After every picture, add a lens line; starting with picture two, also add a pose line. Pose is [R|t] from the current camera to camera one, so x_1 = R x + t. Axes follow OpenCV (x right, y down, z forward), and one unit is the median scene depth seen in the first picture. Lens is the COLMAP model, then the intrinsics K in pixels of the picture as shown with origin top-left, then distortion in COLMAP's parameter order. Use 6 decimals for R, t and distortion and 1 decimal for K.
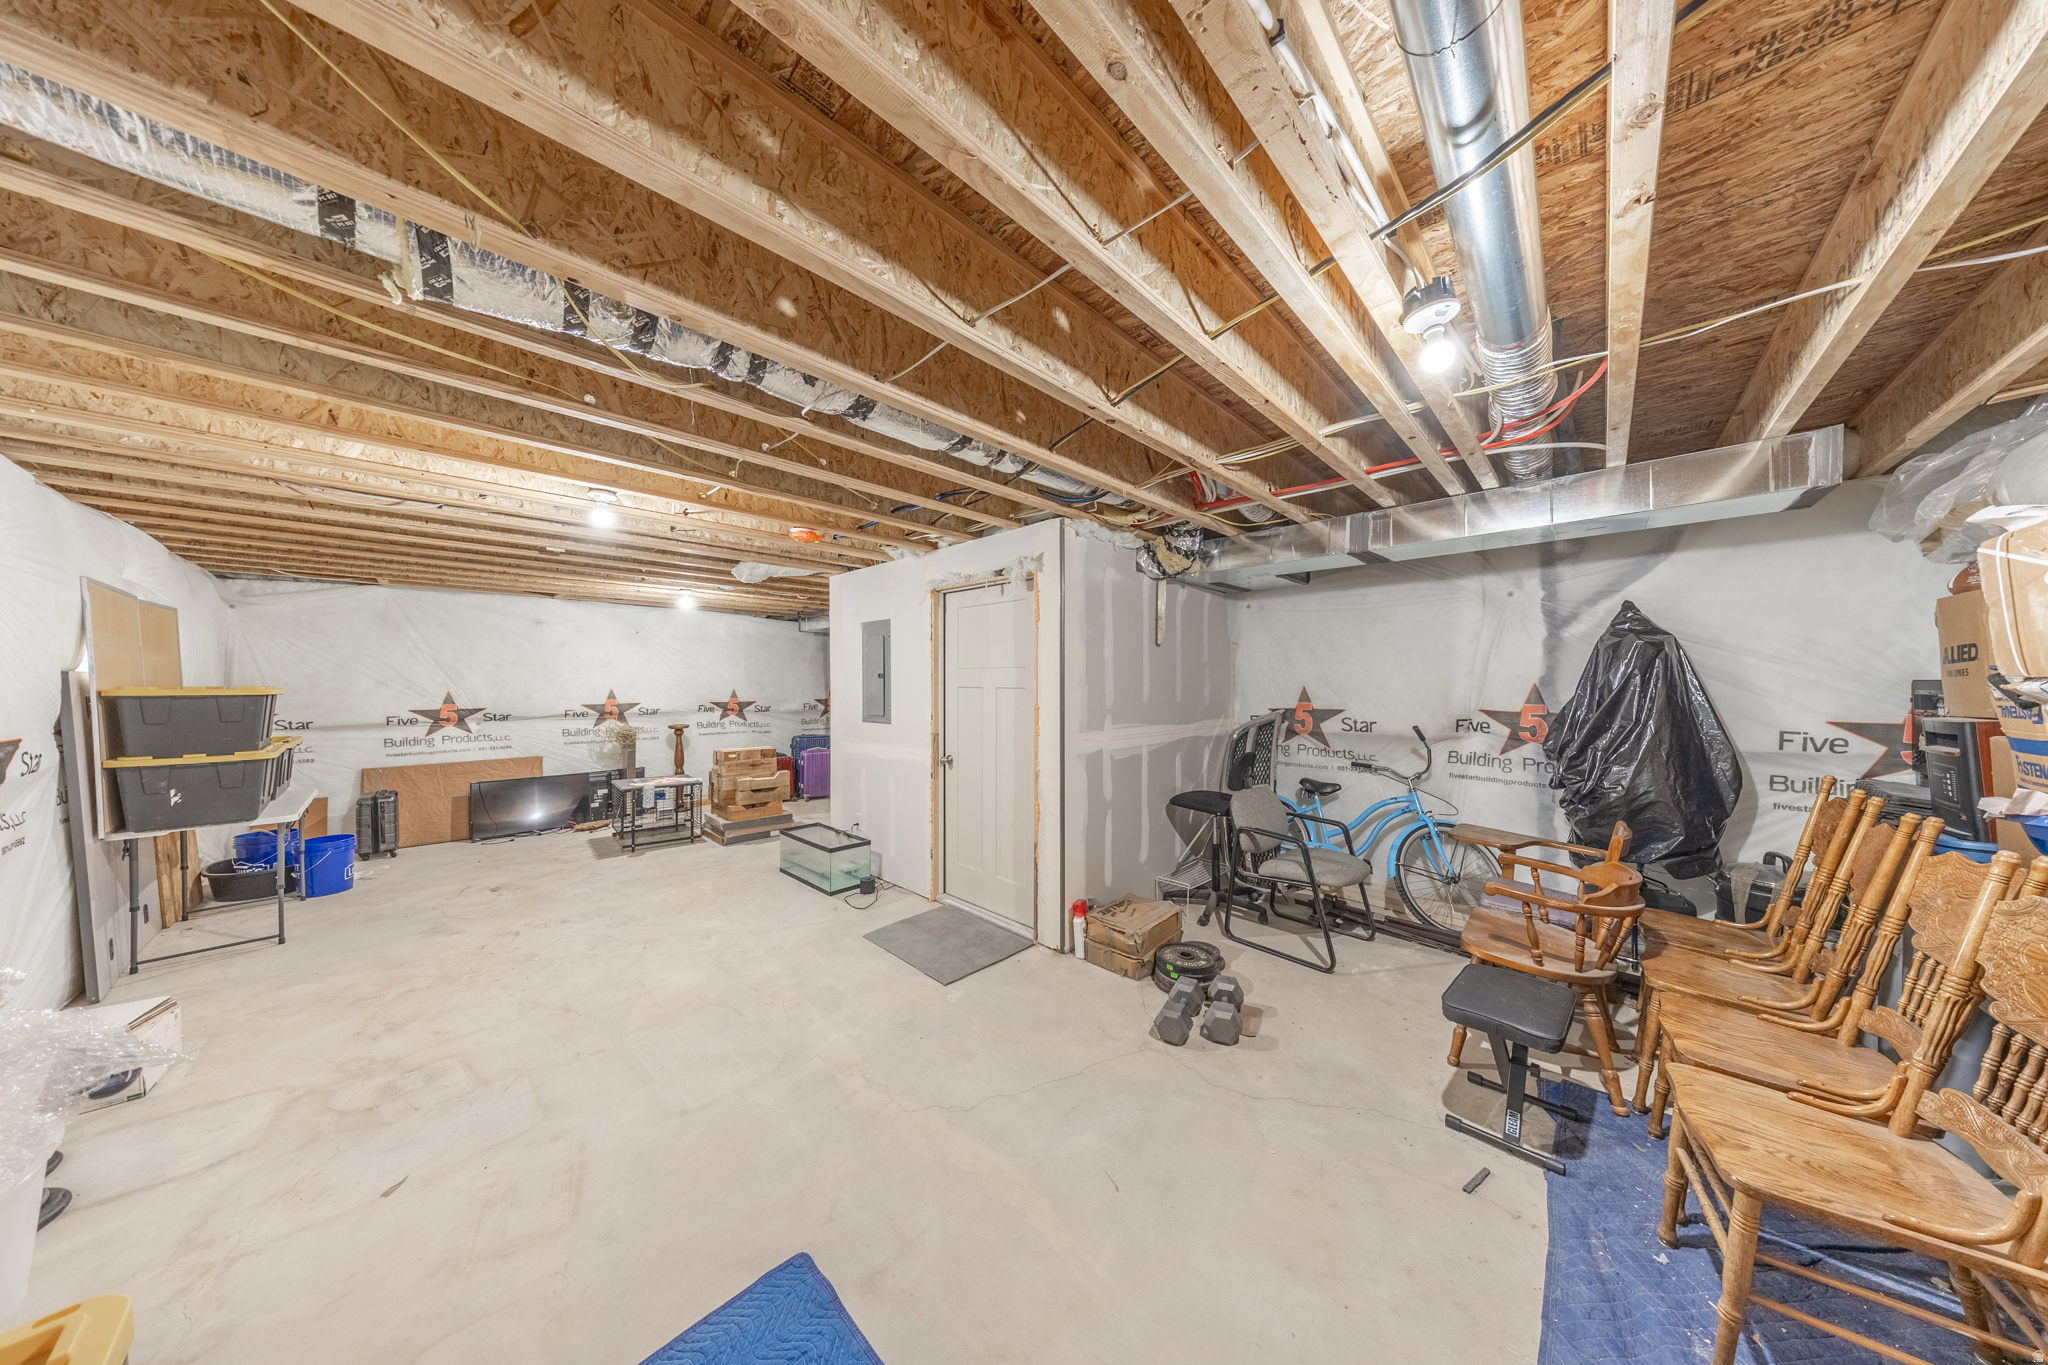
lens RADIAL K [[594.3, 0, 1020.4], [0, 594.3, 685.7], [0, 0, 1]] dist [-0.001569, 0.000314]
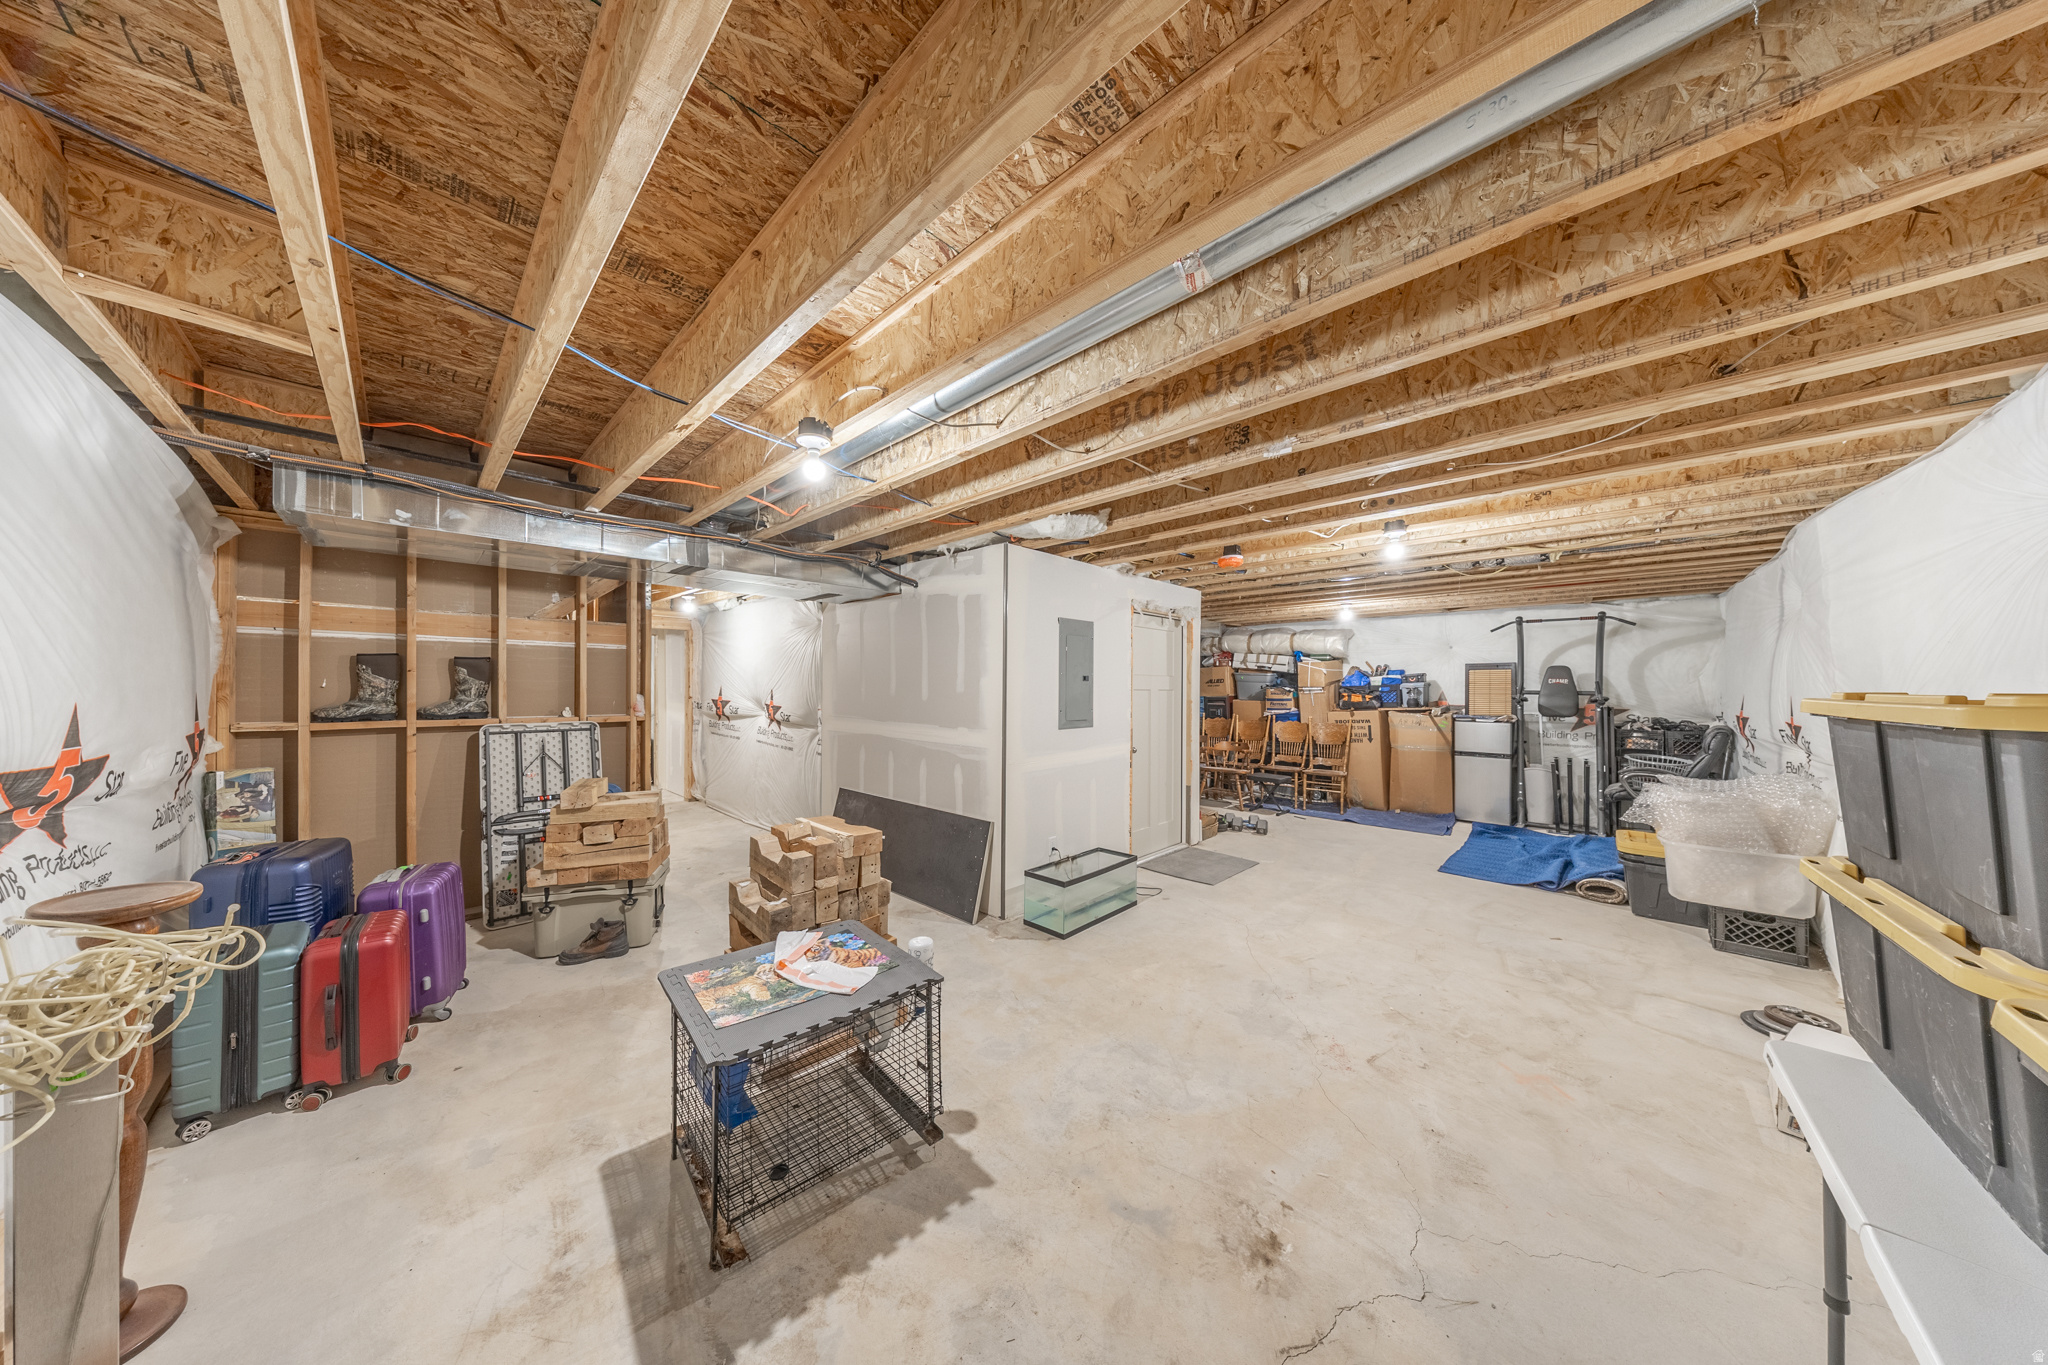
lens RADIAL K [[594.3, 0, 1019.8], [0, 594.3, 683.7], [0, 0, 1]] dist [-0.001569, 0.000314]
pose [[-0.004640, 0.006649, 0.999967, -1.554601], [-0.004518, 0.999968, -0.006670, -0.000403], [-0.999979, -0.004549, -0.004610, 1.435573]]
